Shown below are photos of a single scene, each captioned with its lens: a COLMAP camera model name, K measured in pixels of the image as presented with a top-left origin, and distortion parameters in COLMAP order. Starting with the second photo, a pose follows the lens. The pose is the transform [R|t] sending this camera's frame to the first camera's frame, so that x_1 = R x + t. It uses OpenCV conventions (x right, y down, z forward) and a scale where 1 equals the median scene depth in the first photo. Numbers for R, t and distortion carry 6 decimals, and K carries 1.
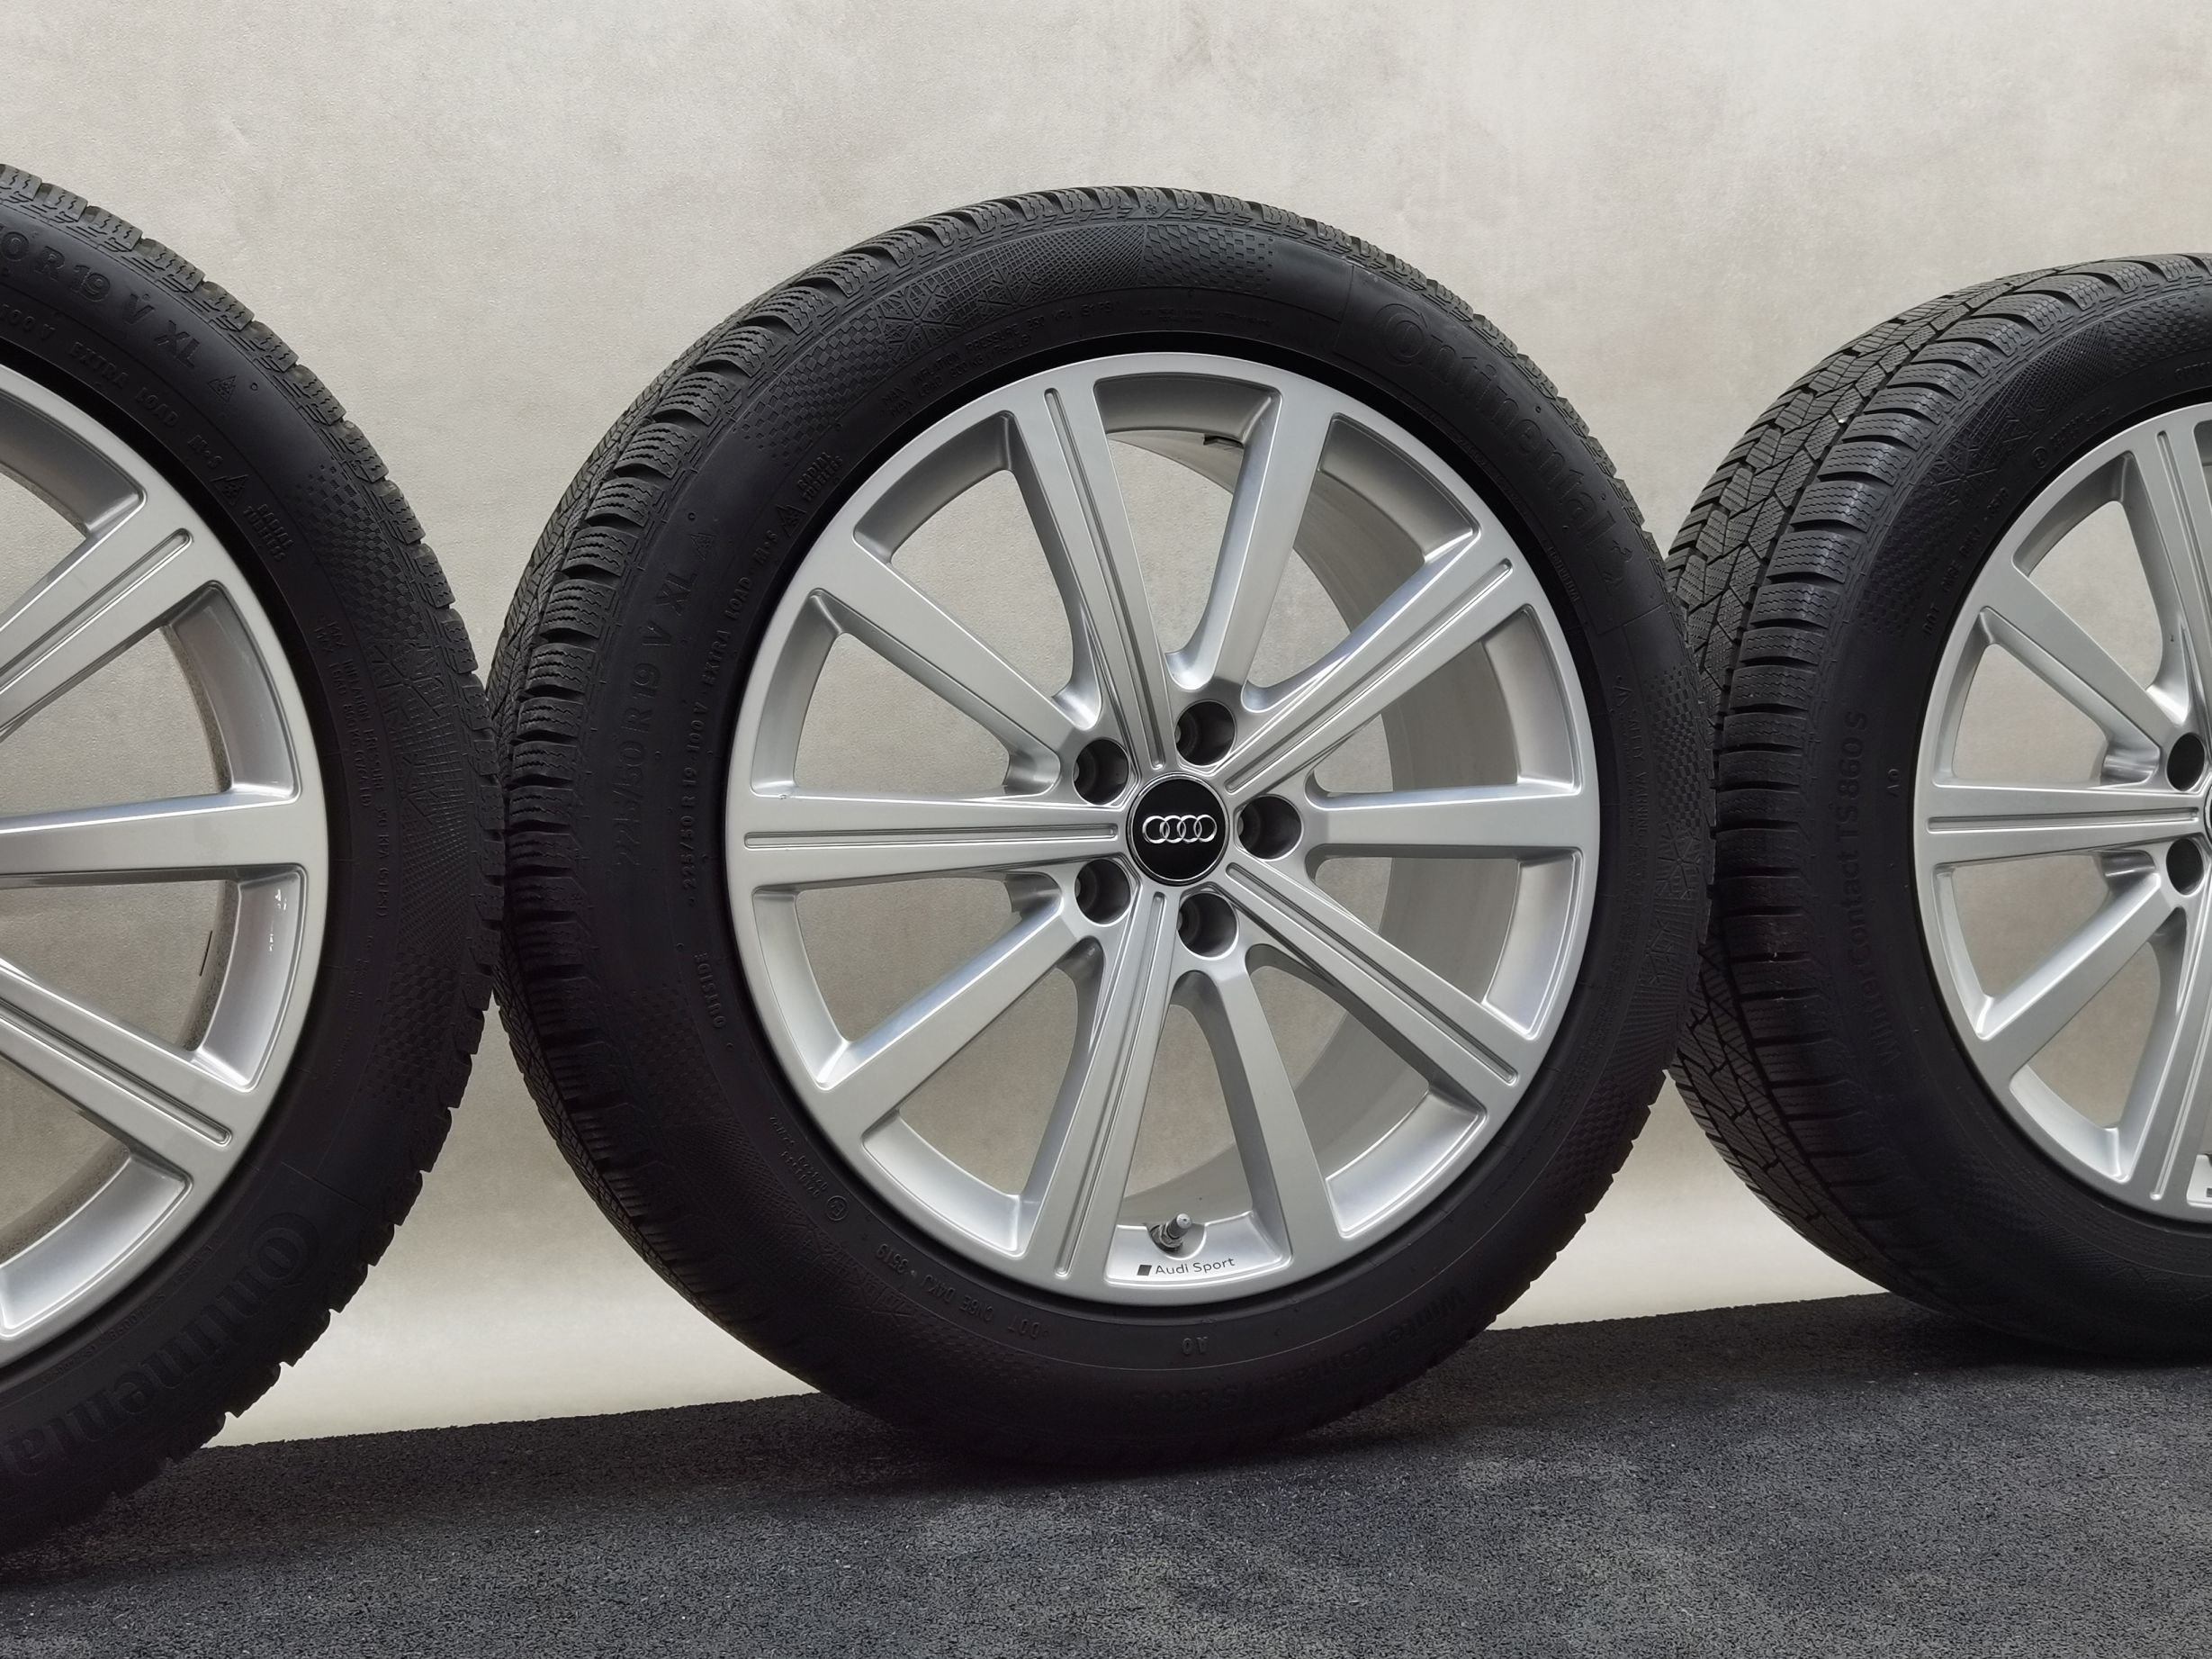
lens RADIAL K [[3323.9, 0, 1100.7], [0, 3323.9, 826.7], [0, 0, 1]] dist [0.086235, 0.000000]
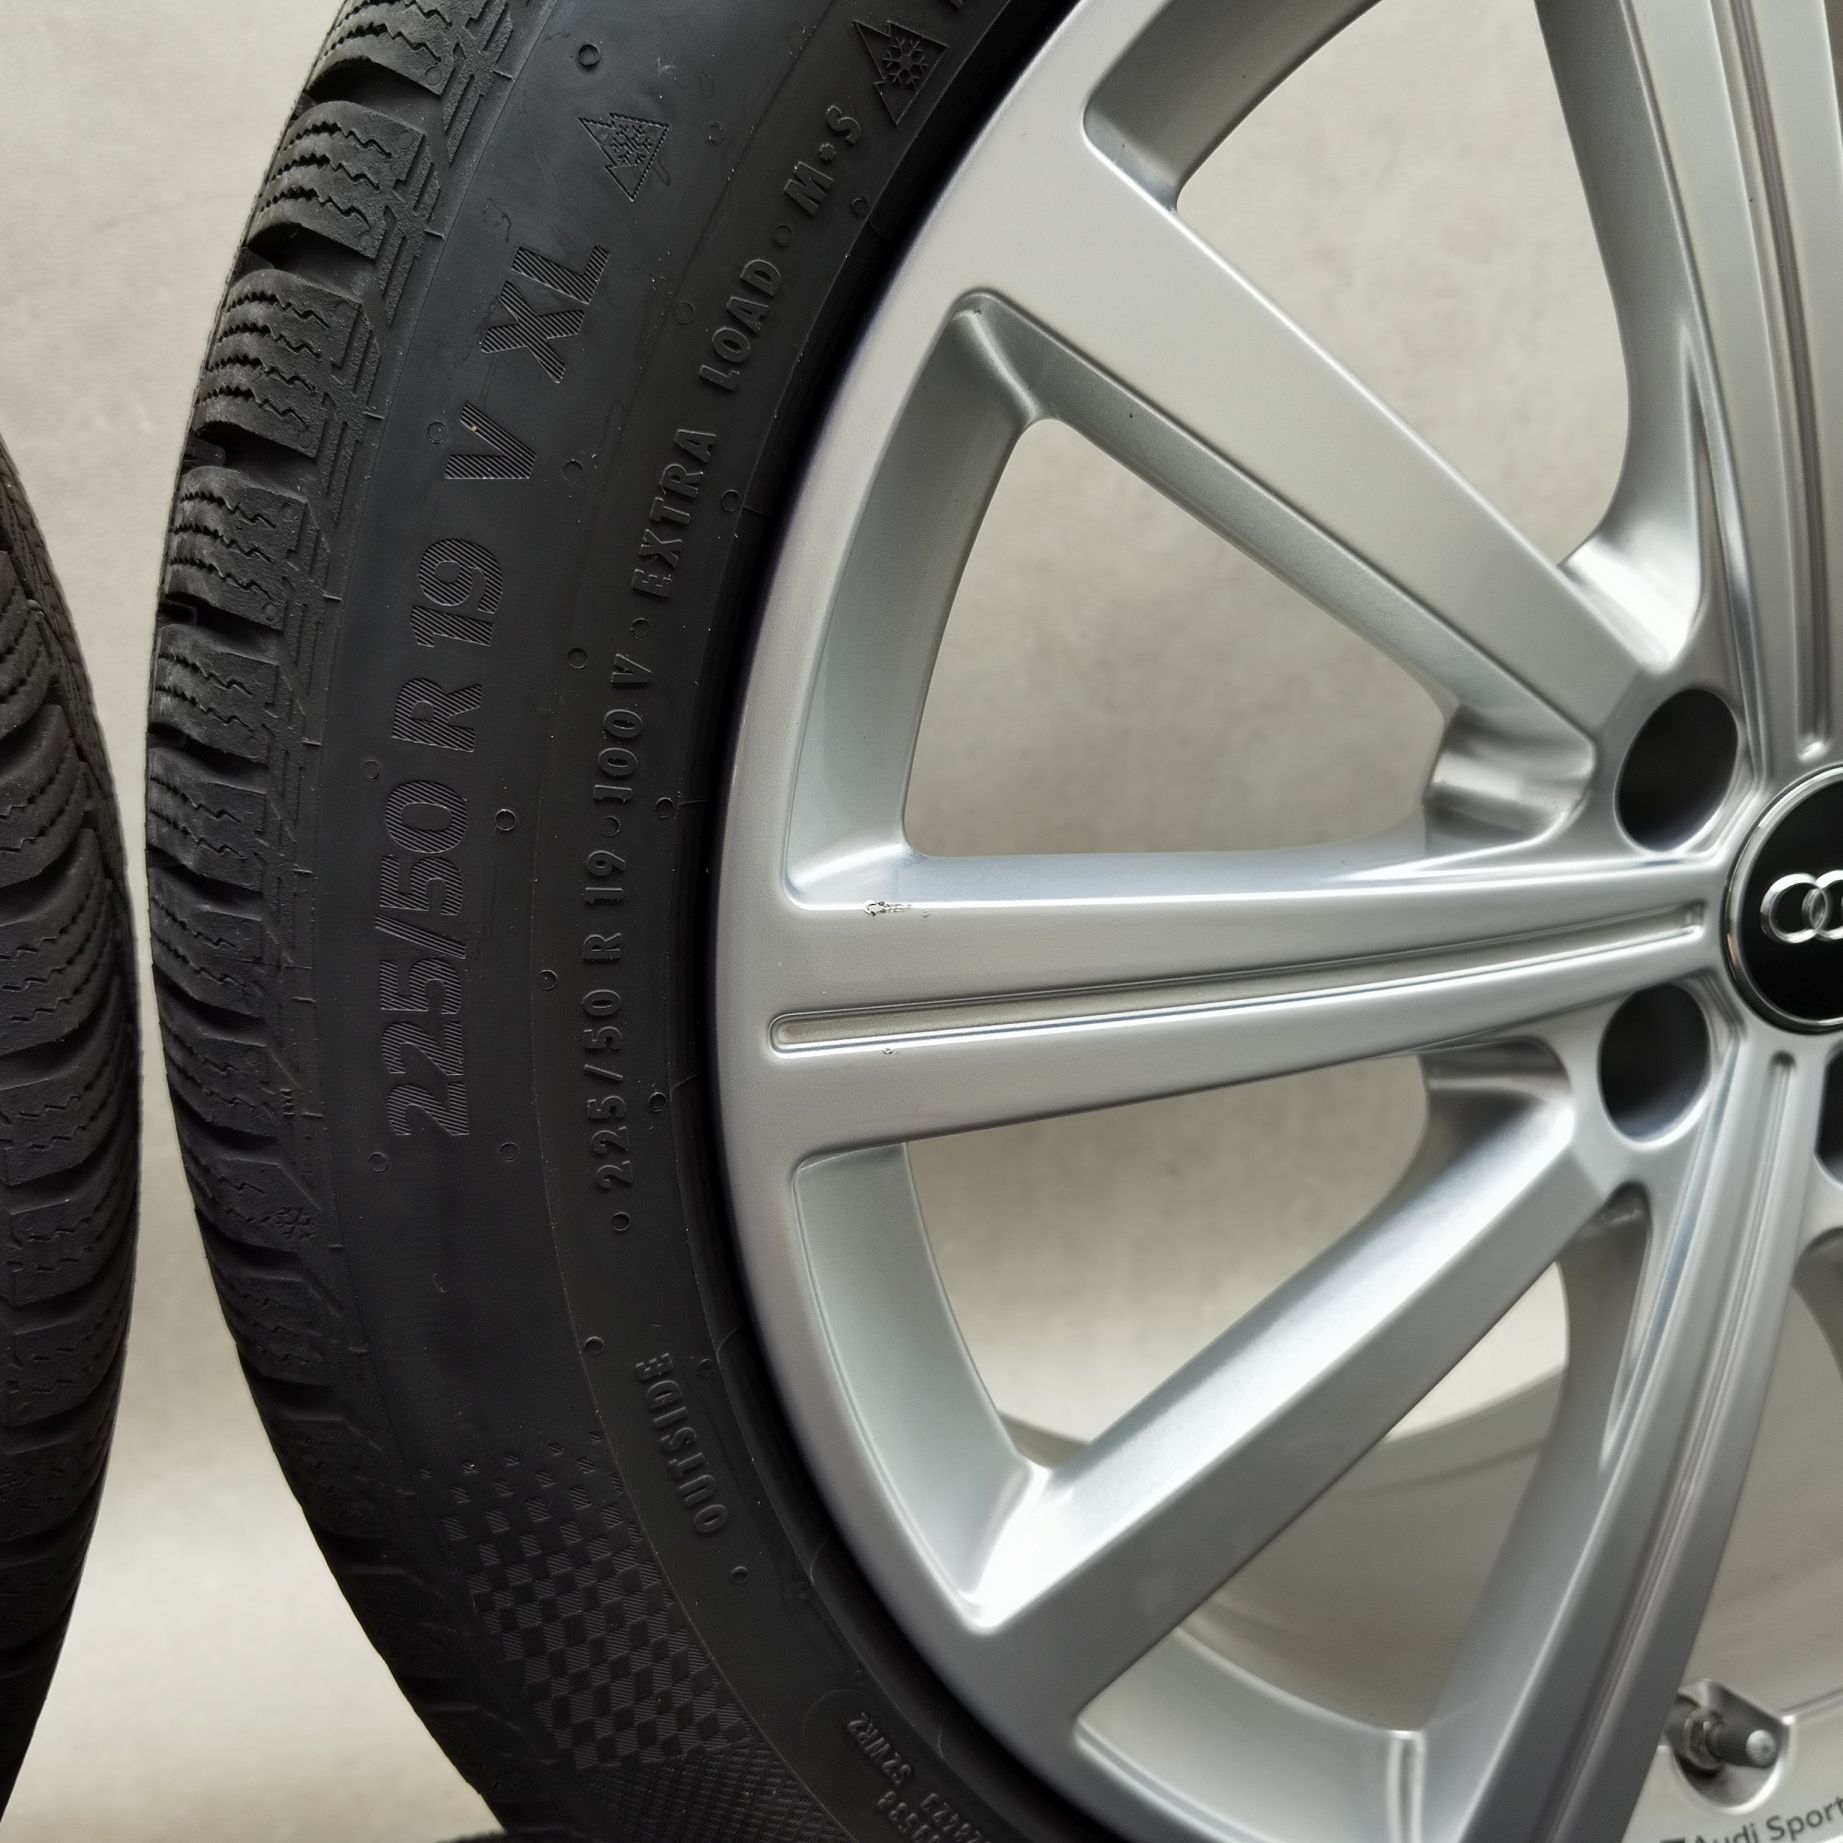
lens RADIAL K [[2233.7, 0, 905.2], [0, 2233.7, 973.8], [0, 0, 1]] dist [-0.035601, 0.000000]
pose [[0.998097, 0.012039, -0.060484, -0.073888], [0.002400, 0.972432, 0.233172, -0.053903], [0.061624, -0.232874, 0.970553, 0.726225]]
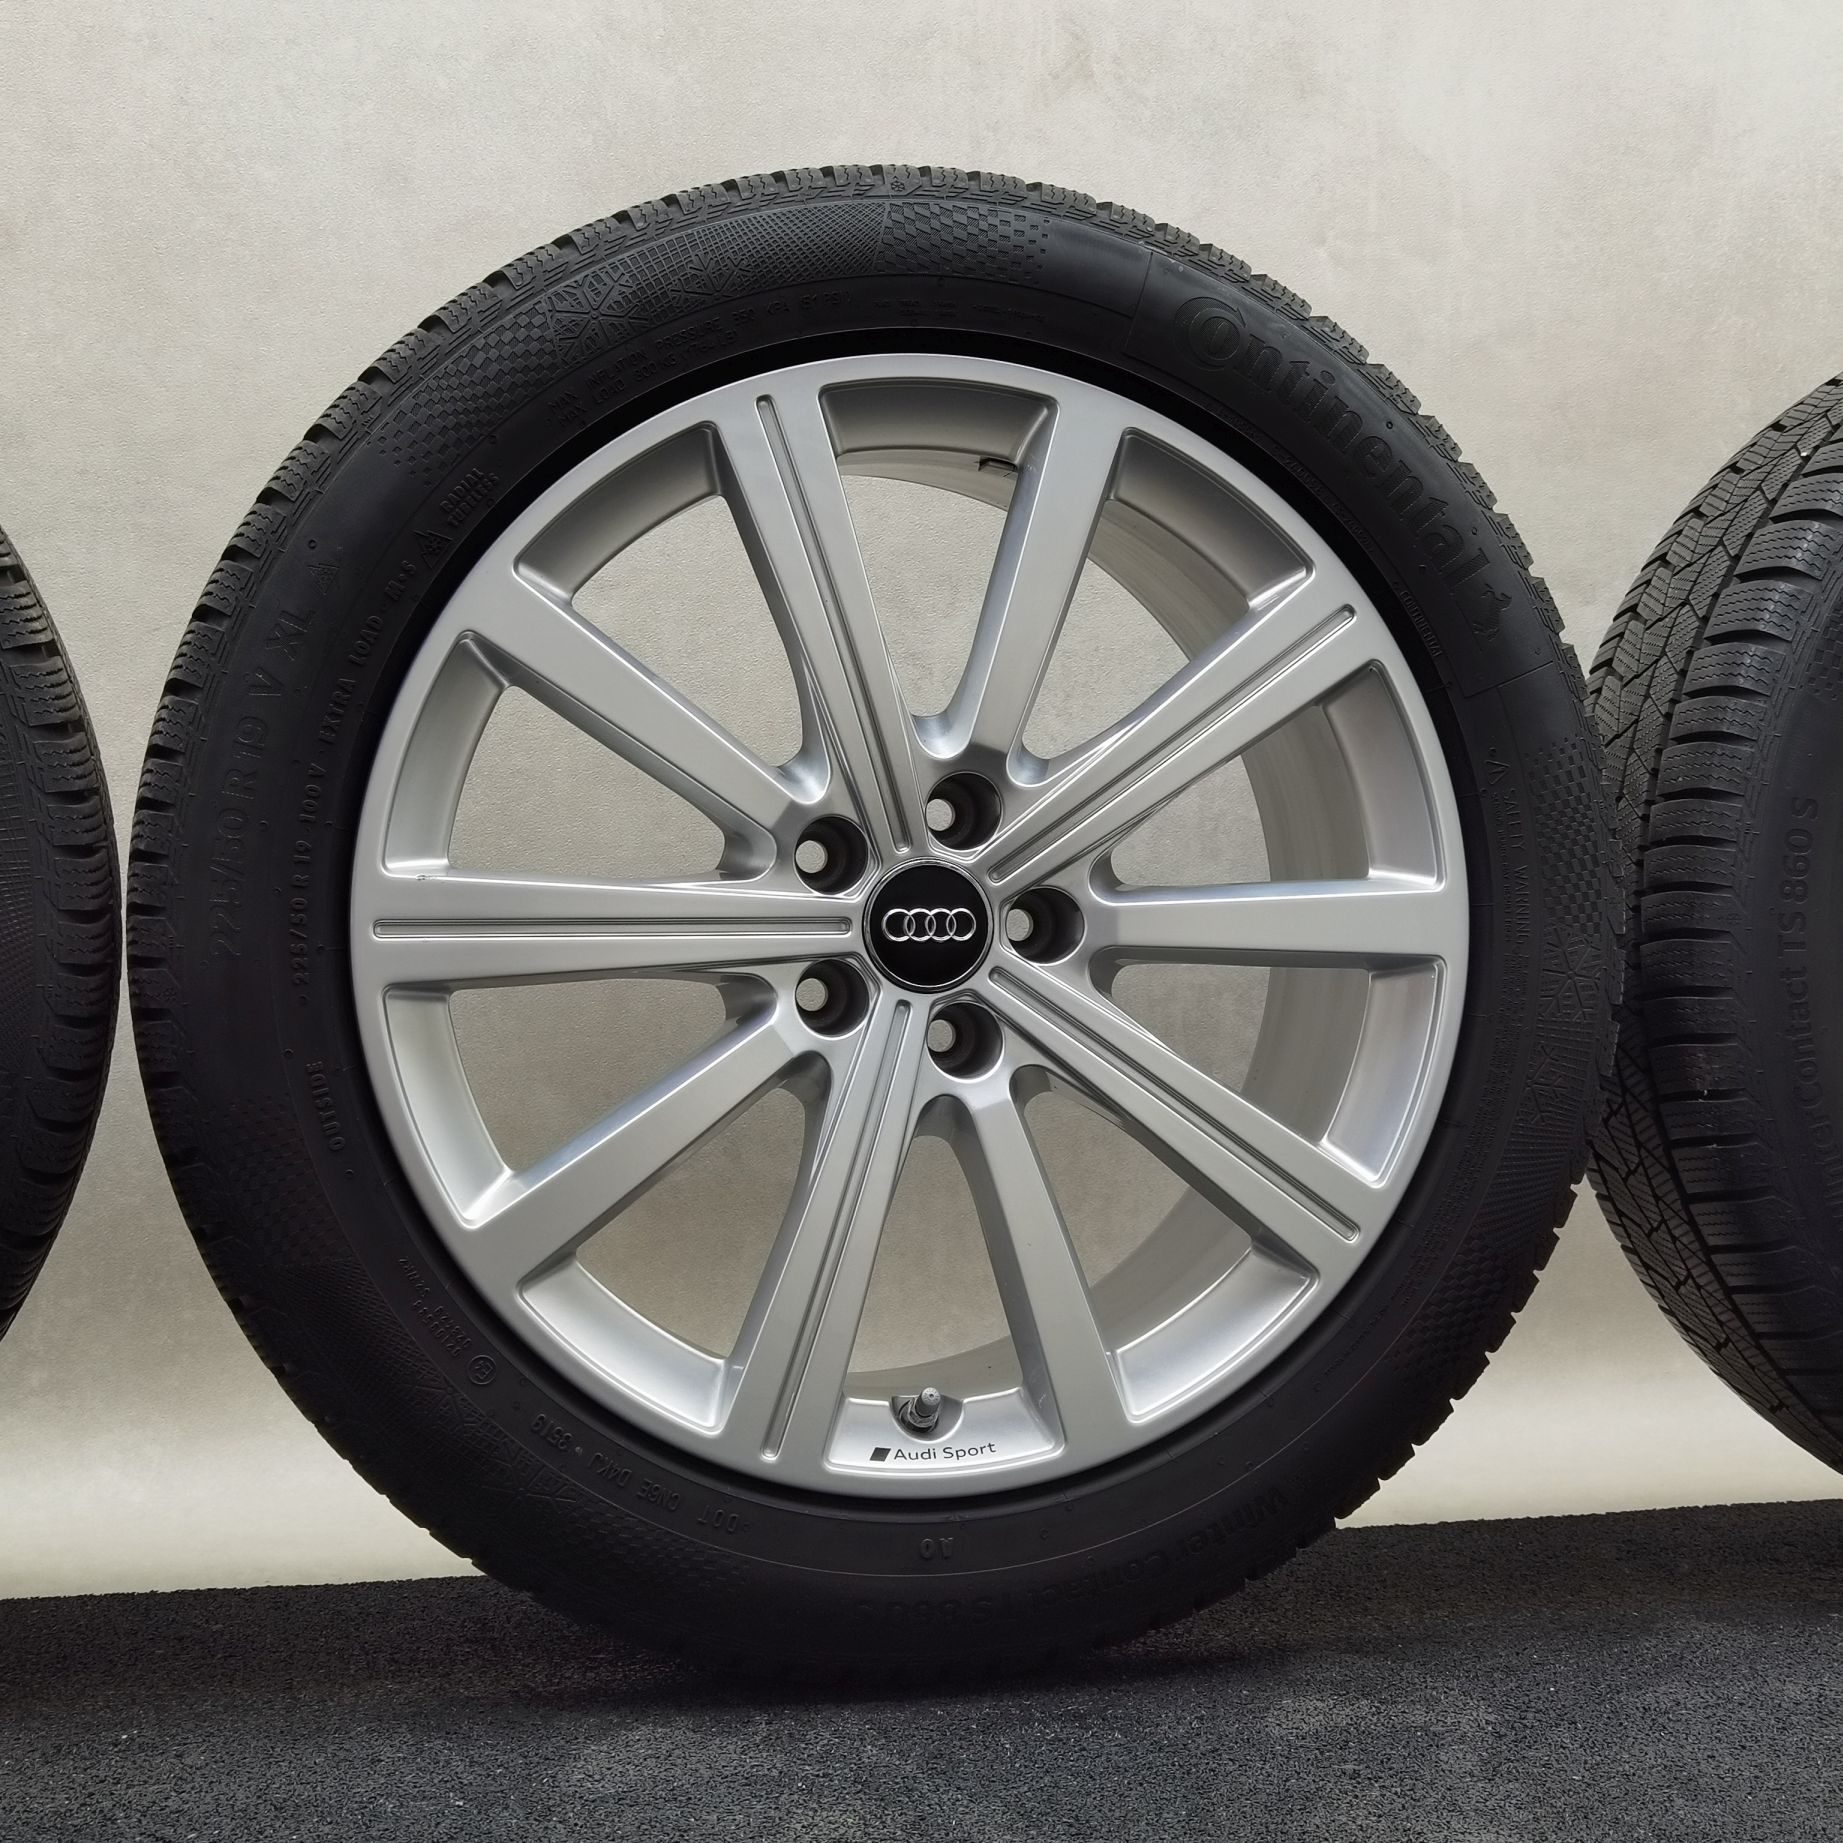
lens RADIAL K [[2882.6, 0, 910.5], [0, 2882.6, 921.1], [0, 0, 1]] dist [0.028400, 0.000000]
pose [[0.984922, 0.008780, -0.172776, 0.143825], [-0.012790, 0.999674, -0.022112, 0.015744], [0.172525, 0.023989, 0.984713, 0.285888]]
